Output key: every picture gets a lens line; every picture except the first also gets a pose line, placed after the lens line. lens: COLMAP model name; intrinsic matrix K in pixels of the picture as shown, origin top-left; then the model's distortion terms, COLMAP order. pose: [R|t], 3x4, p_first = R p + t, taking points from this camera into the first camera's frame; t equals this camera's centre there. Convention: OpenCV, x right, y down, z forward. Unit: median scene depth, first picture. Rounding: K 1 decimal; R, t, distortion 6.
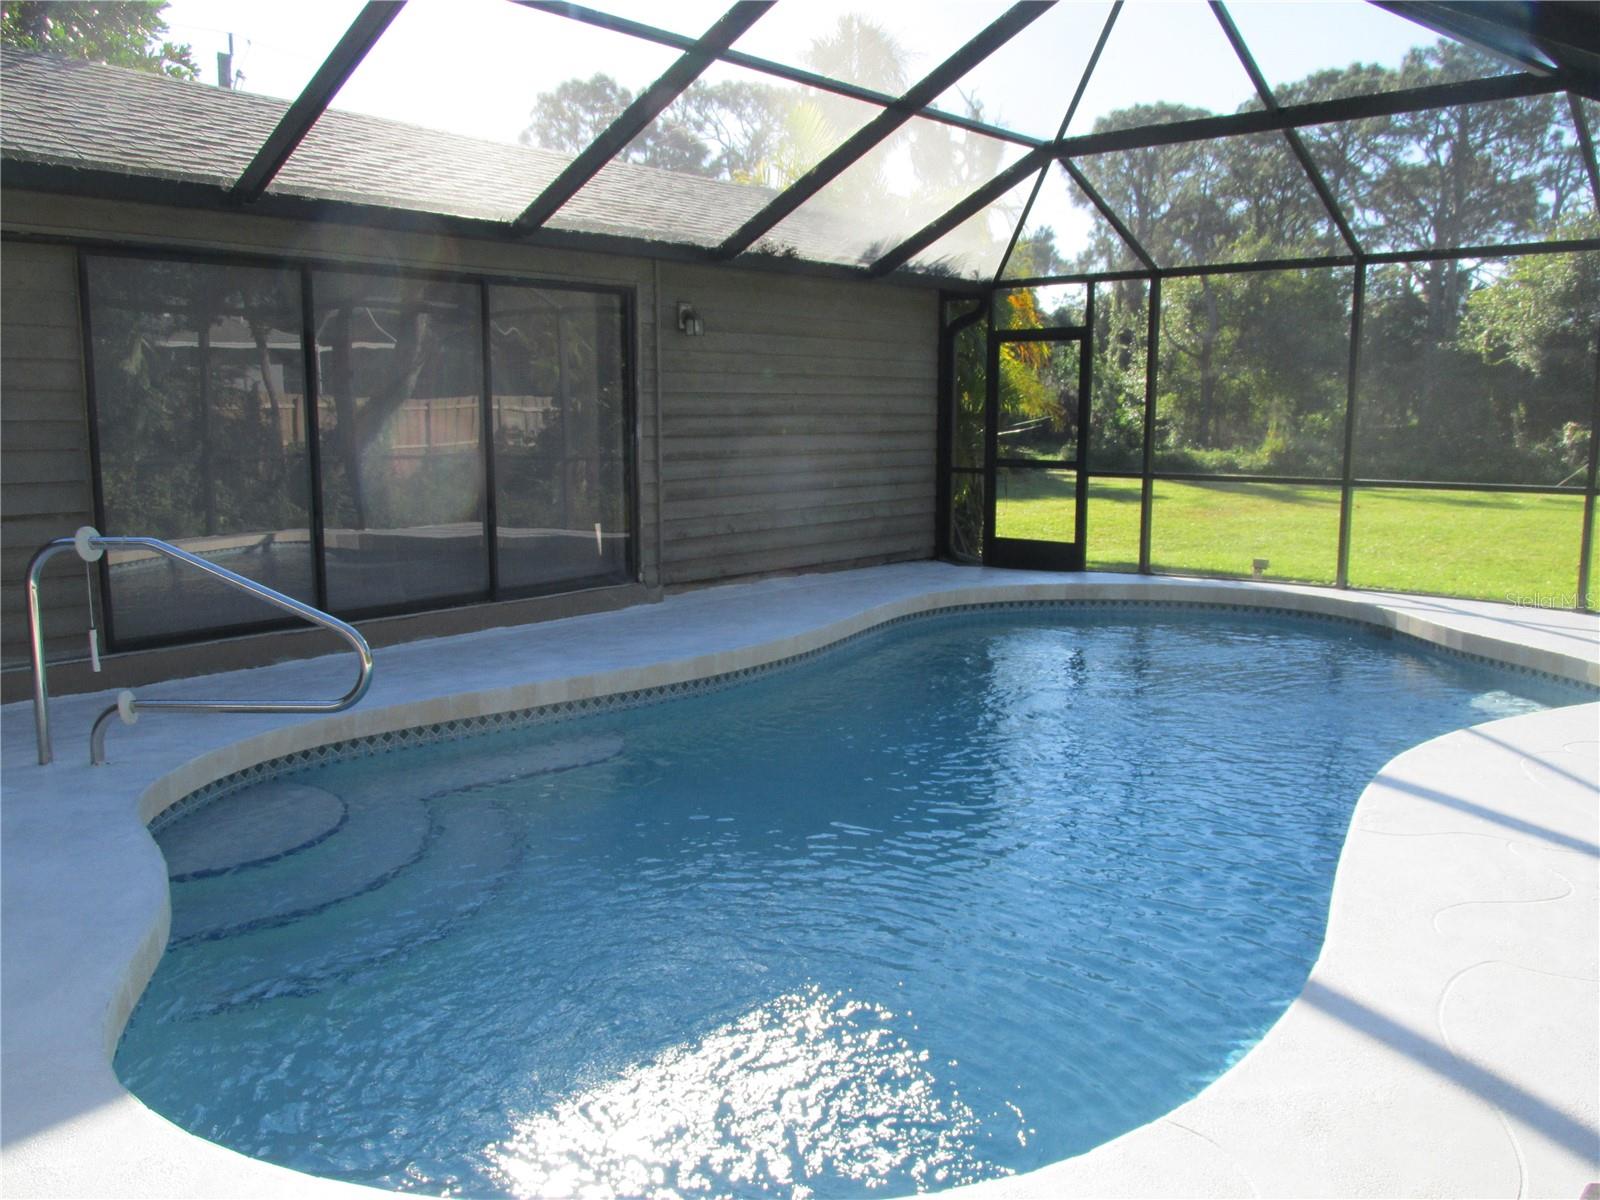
lens RADIAL K [[1337.2, 0, 800.1], [0, 1337.2, 598.6], [0, 0, 1]] dist [-0.016840, -0.010133]
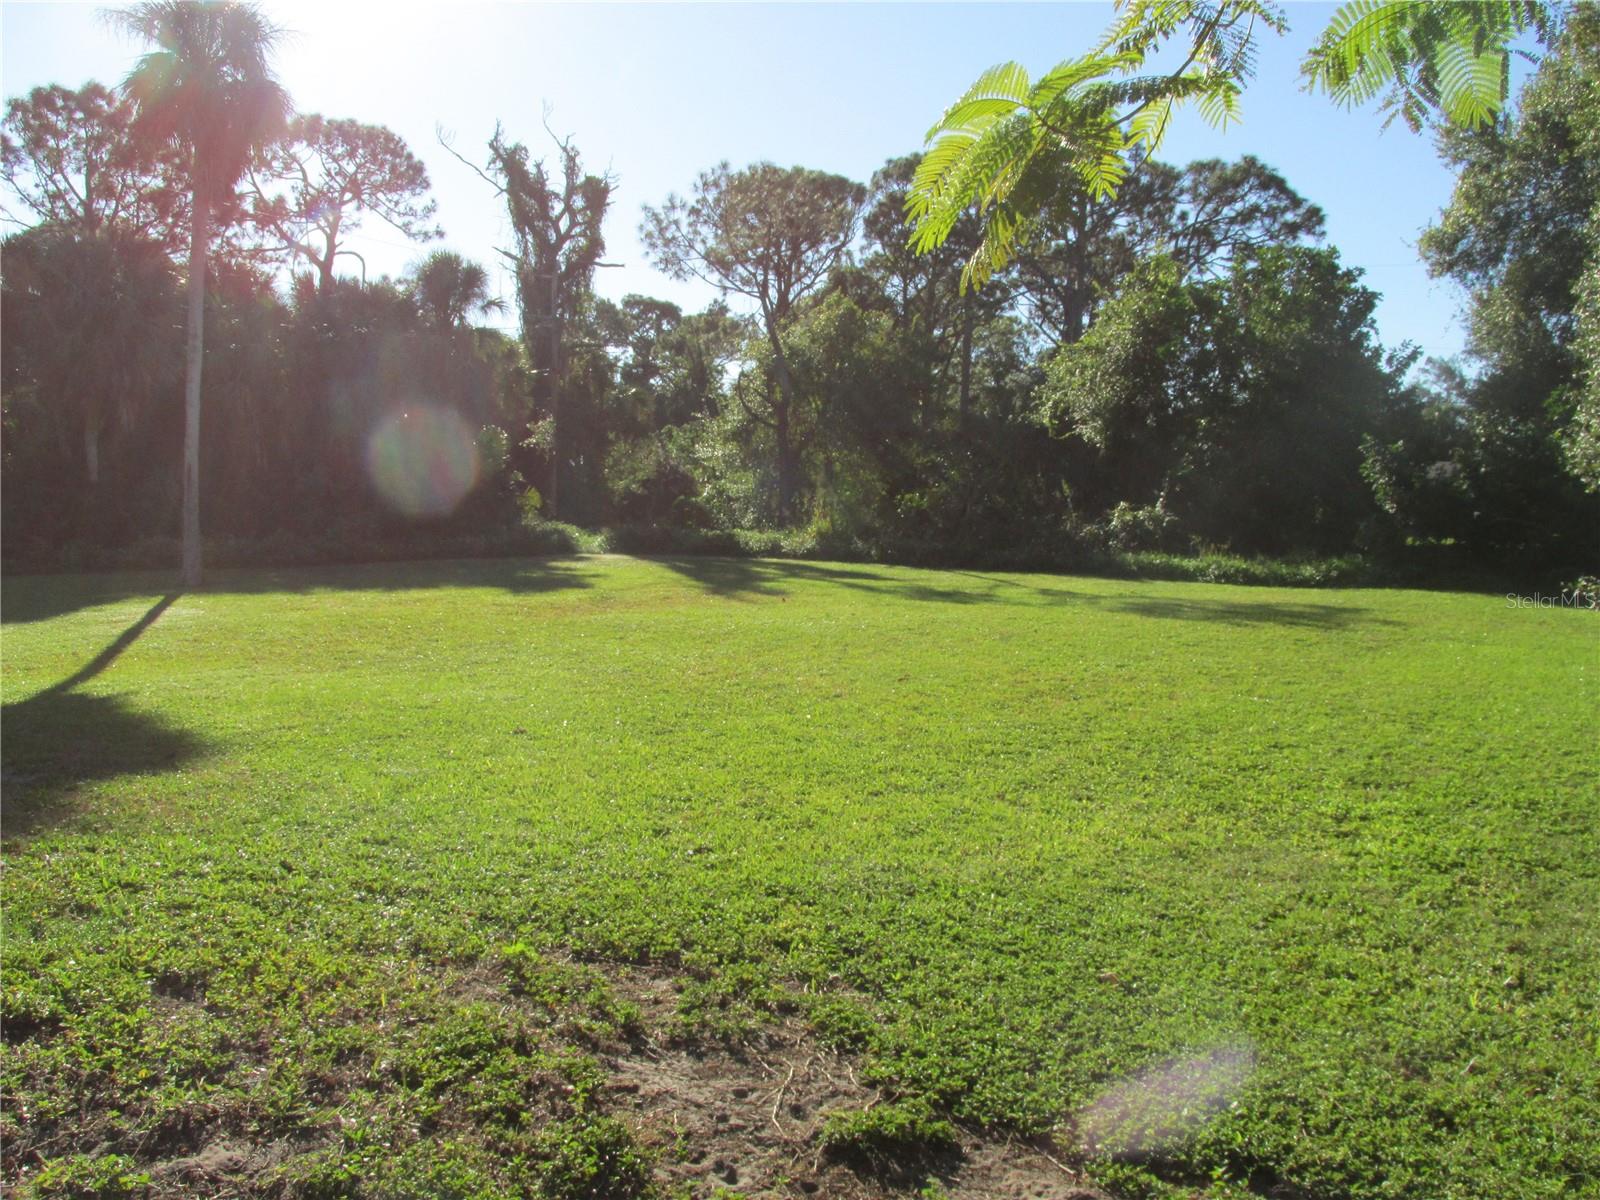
lens RADIAL K [[1337.2, 0, 799.8], [0, 1337.2, 602.3], [0, 0, 1]] dist [-0.016840, -0.010133]
pose [[0.986261, 0.001264, 0.165189, 0.190554], [0.008308, 0.998326, -0.057240, -0.013931], [-0.164985, 0.057826, 0.984600, 0.135154]]
